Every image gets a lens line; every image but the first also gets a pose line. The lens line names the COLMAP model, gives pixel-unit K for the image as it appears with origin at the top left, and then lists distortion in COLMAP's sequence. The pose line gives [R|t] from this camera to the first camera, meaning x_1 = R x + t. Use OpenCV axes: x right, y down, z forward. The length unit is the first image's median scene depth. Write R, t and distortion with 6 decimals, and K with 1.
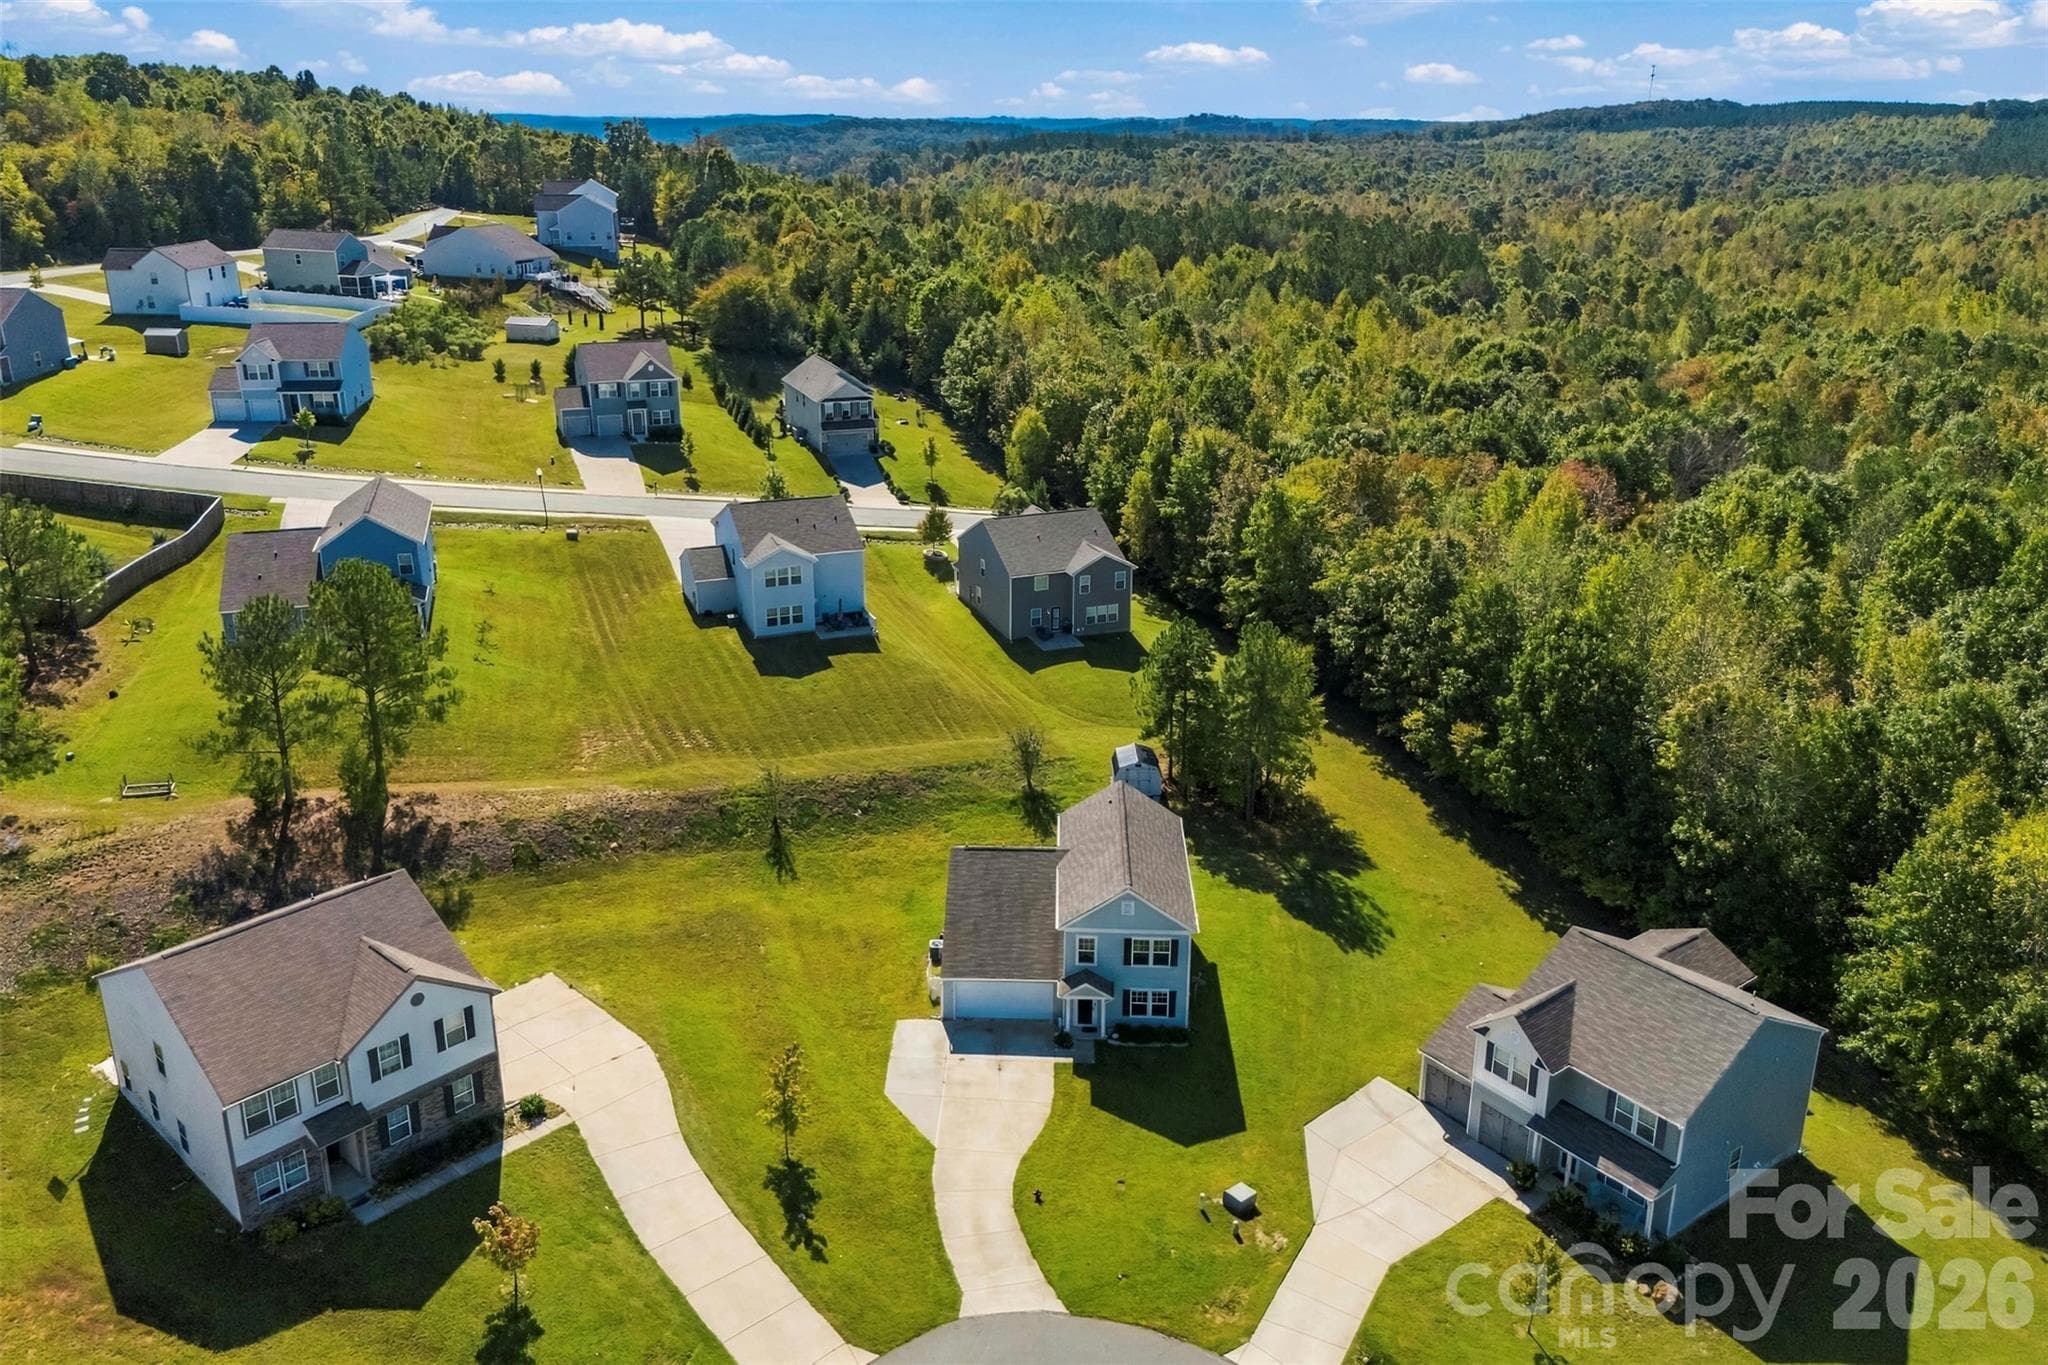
lens RADIAL K [[1512.0, 0, 1029.4], [0, 1512.0, 675.0], [0, 0, 1]] dist [0.098349, -0.098462]
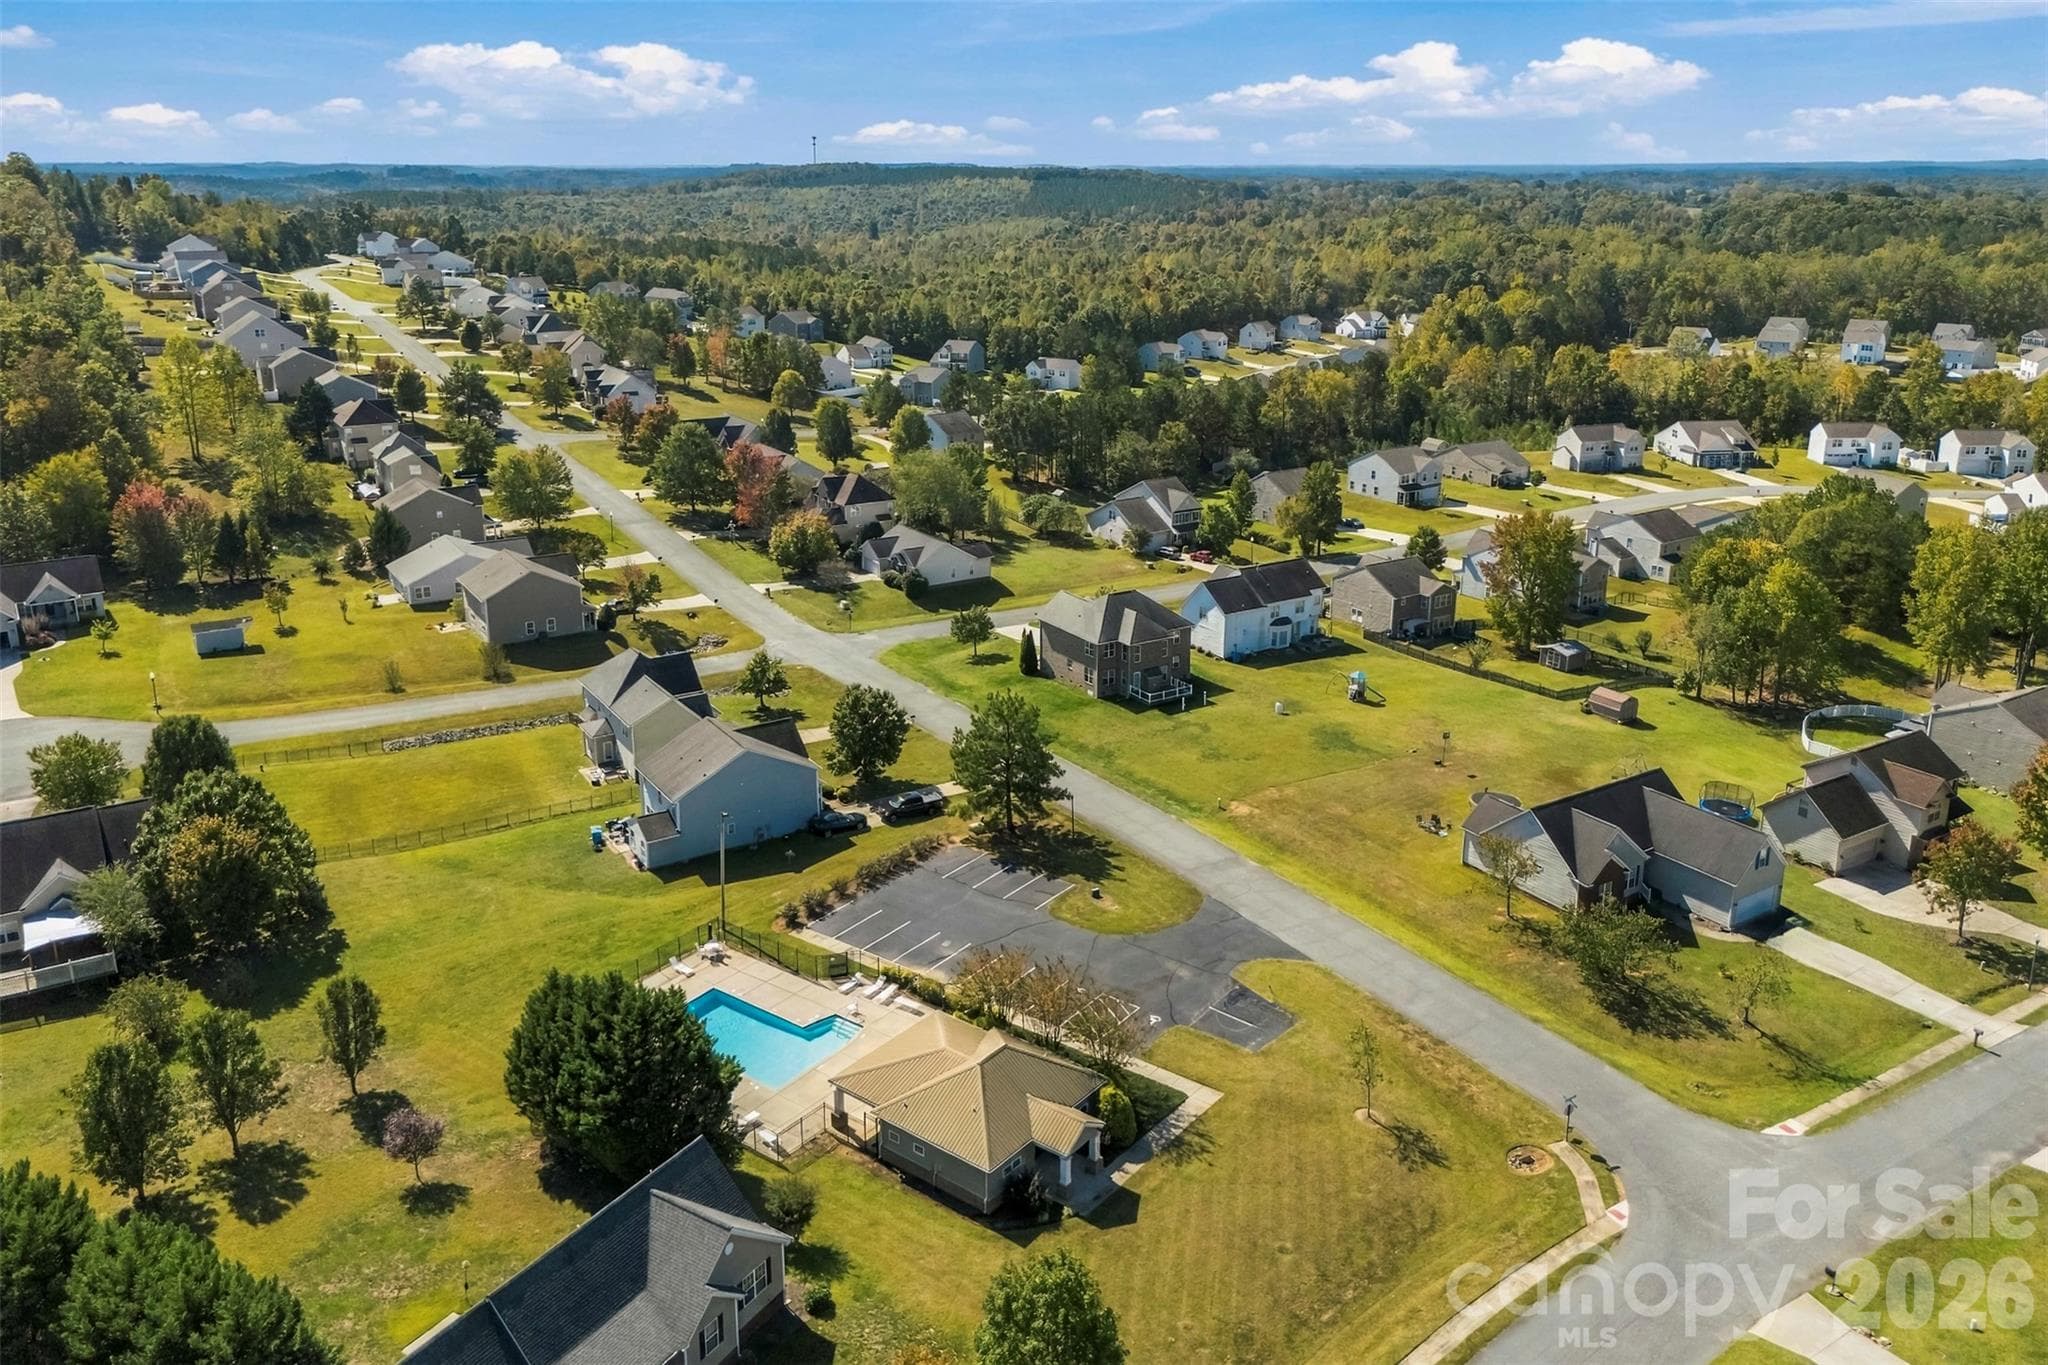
lens RADIAL K [[1512.0, 0, 1029.4], [0, 1512.0, 675.0], [0, 0, 1]] dist [0.098349, -0.098462]
pose [[0.868191, -0.164897, 0.468031, -1.703751], [0.176132, 0.984163, 0.020018, 0.949286], [-0.463919, 0.065056, 0.883485, -3.038551]]
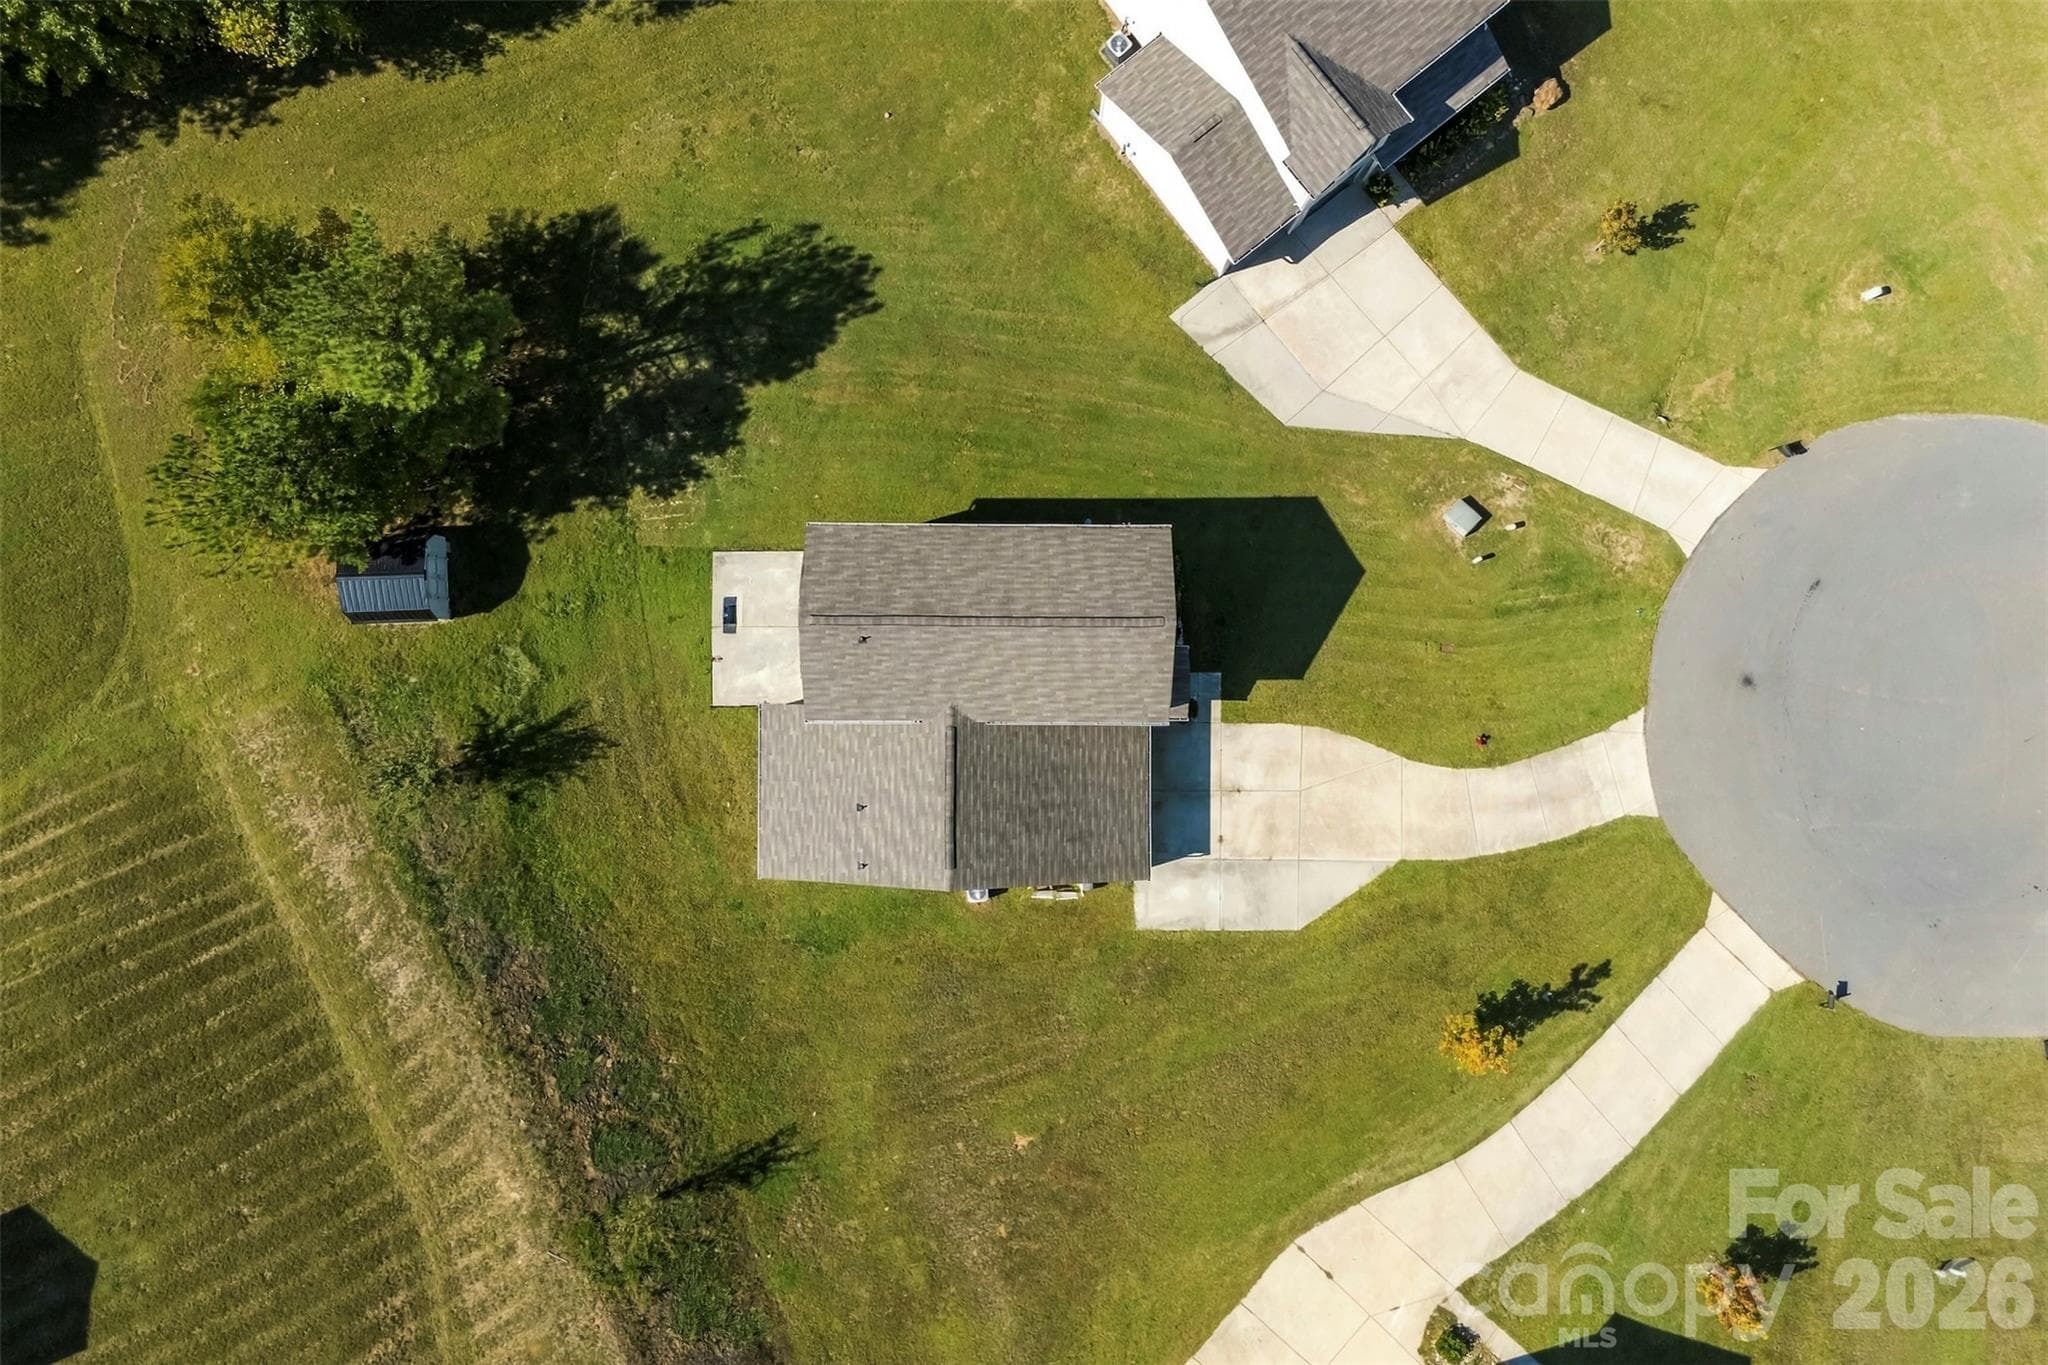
lens RADIAL K [[1512.0, 0, 1029.4], [0, 1512.0, 675.0], [0, 0, 1]] dist [0.098349, -0.098462]
pose [[-0.018942, -0.999820, 0.000465, 0.032315], [0.349756, -0.006190, 0.936820, -0.390608], [-0.936649, 0.017908, 0.349810, 0.606874]]
